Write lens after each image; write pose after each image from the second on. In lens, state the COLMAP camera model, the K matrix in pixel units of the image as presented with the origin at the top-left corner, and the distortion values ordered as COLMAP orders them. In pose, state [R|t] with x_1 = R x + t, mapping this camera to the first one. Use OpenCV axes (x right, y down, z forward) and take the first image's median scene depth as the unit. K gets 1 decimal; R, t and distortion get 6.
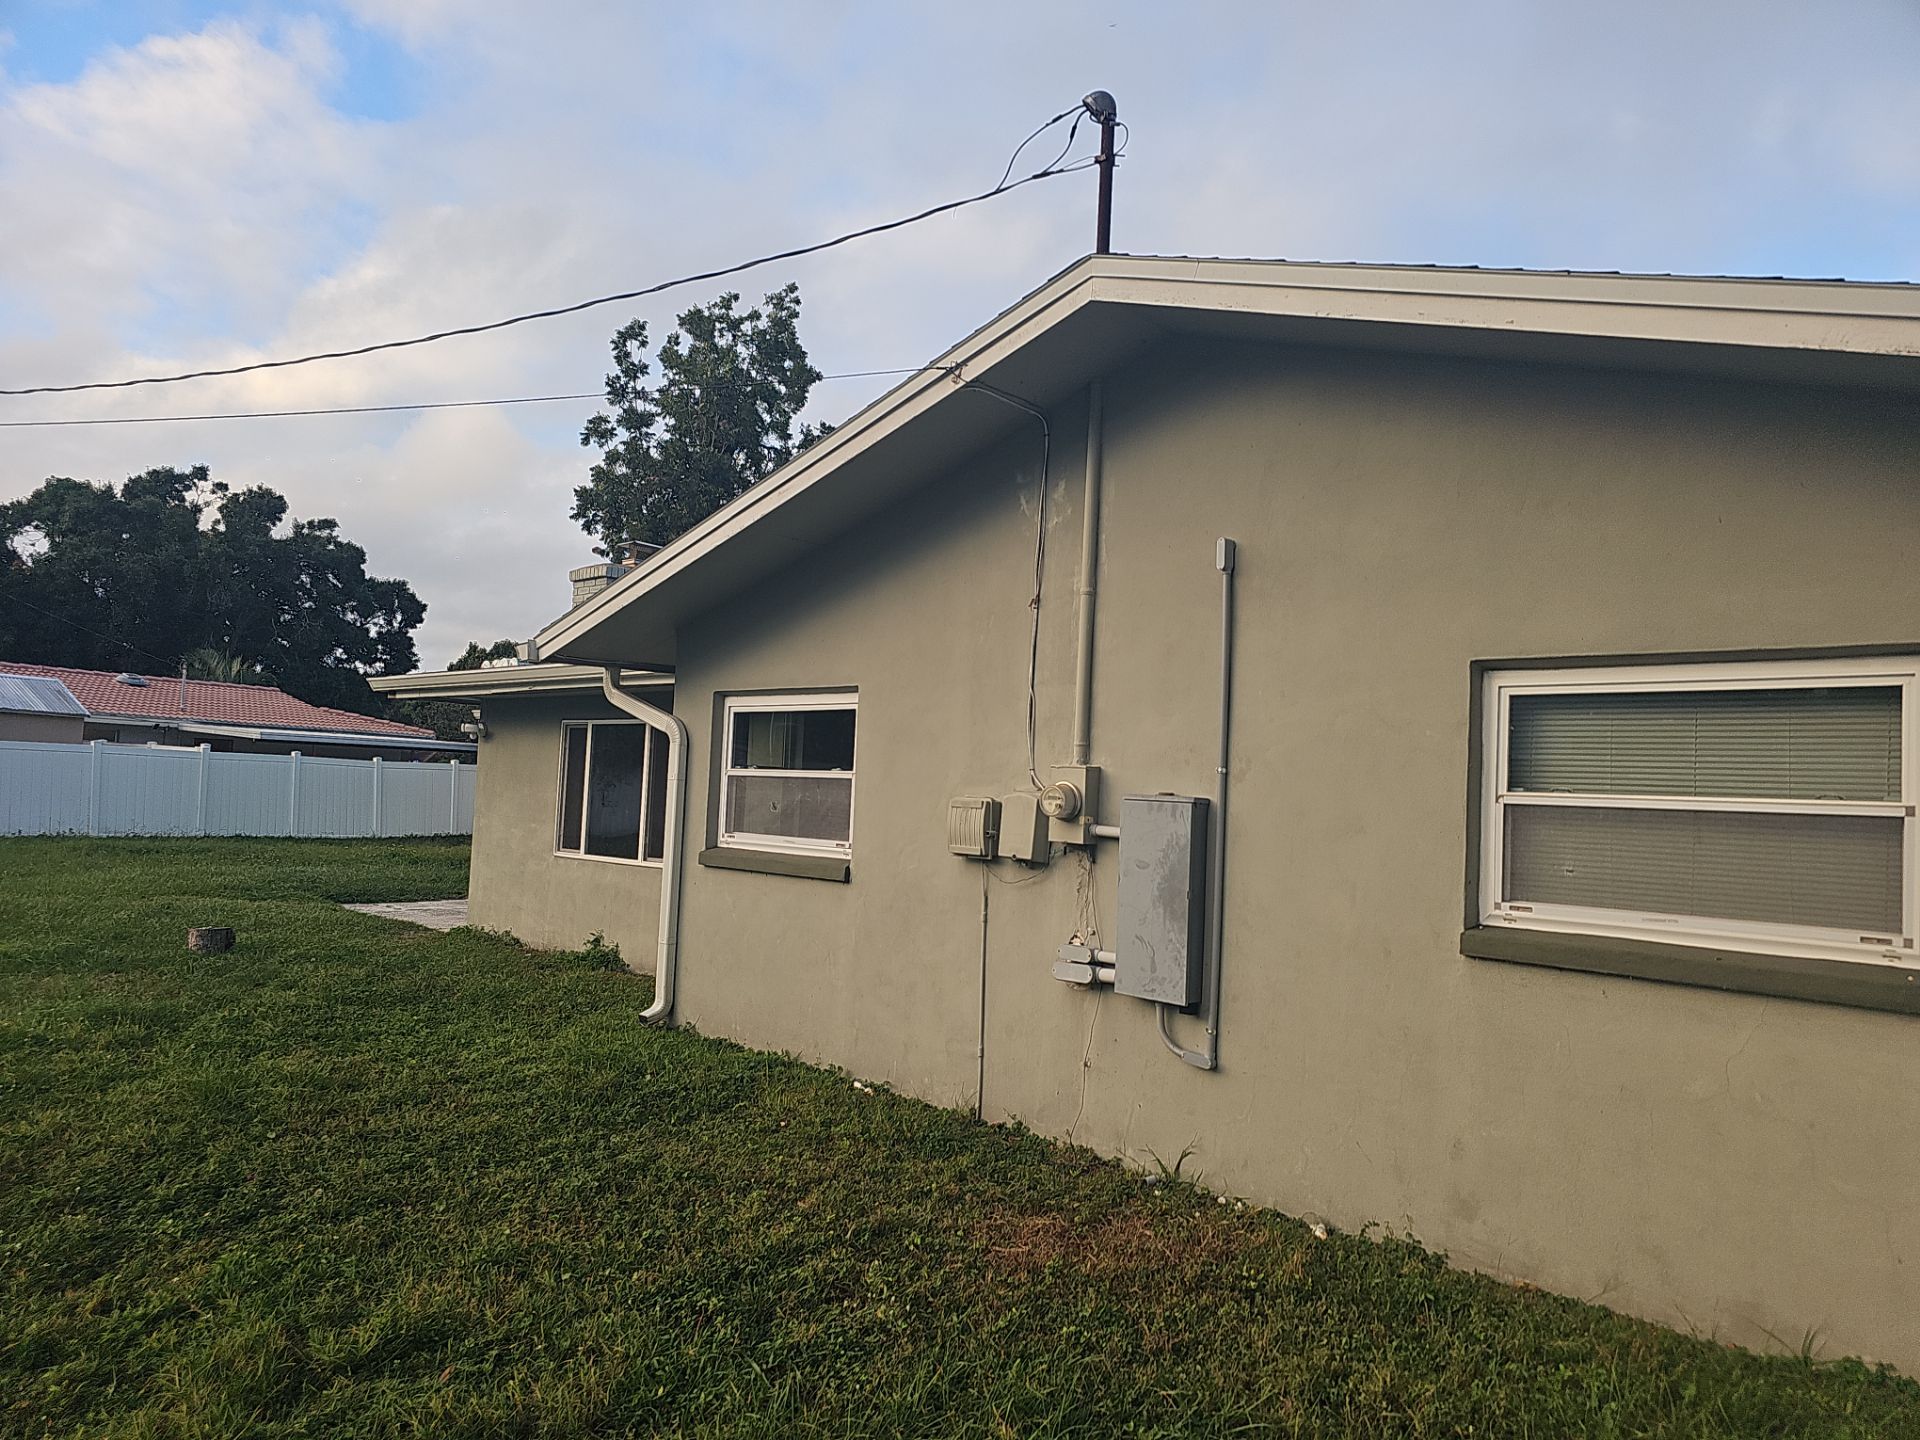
lens RADIAL K [[1294.2, 0, 1073.6], [0, 1294.2, 685.5], [0, 0, 1]] dist [-0.000737, -0.003274]
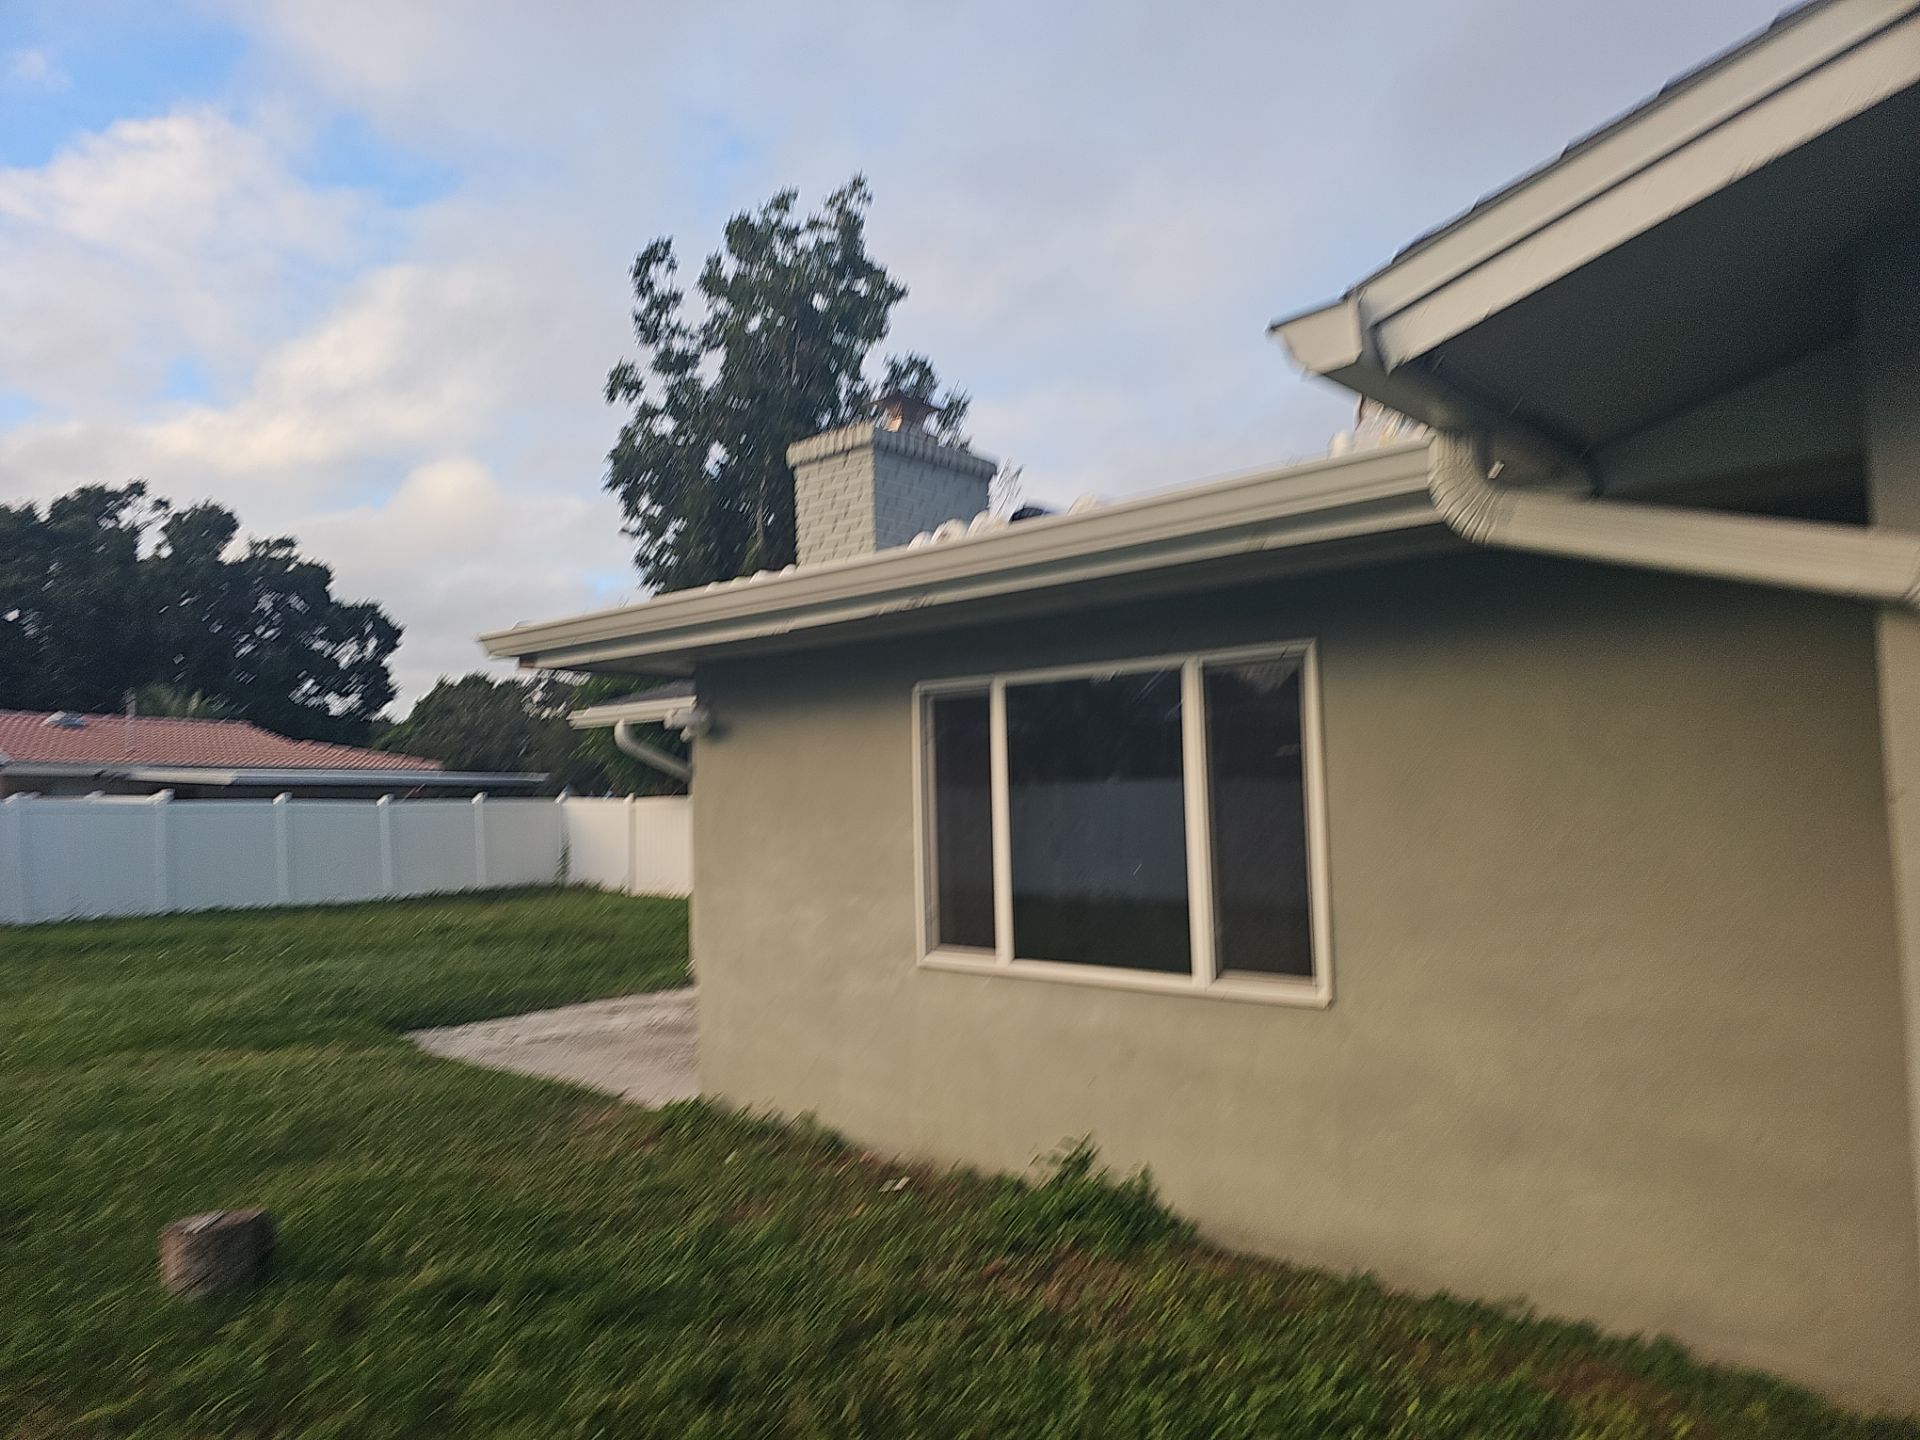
lens RADIAL K [[1223.3, 0, 987.4], [0, 1223.3, 710.1], [0, 0, 1]] dist [0.040505, -0.033173]
pose [[0.998323, -0.057890, -0.000691, -0.153146], [0.057894, 0.998265, 0.010699, 0.014123], [0.000070, -0.010721, 0.999943, 0.225895]]
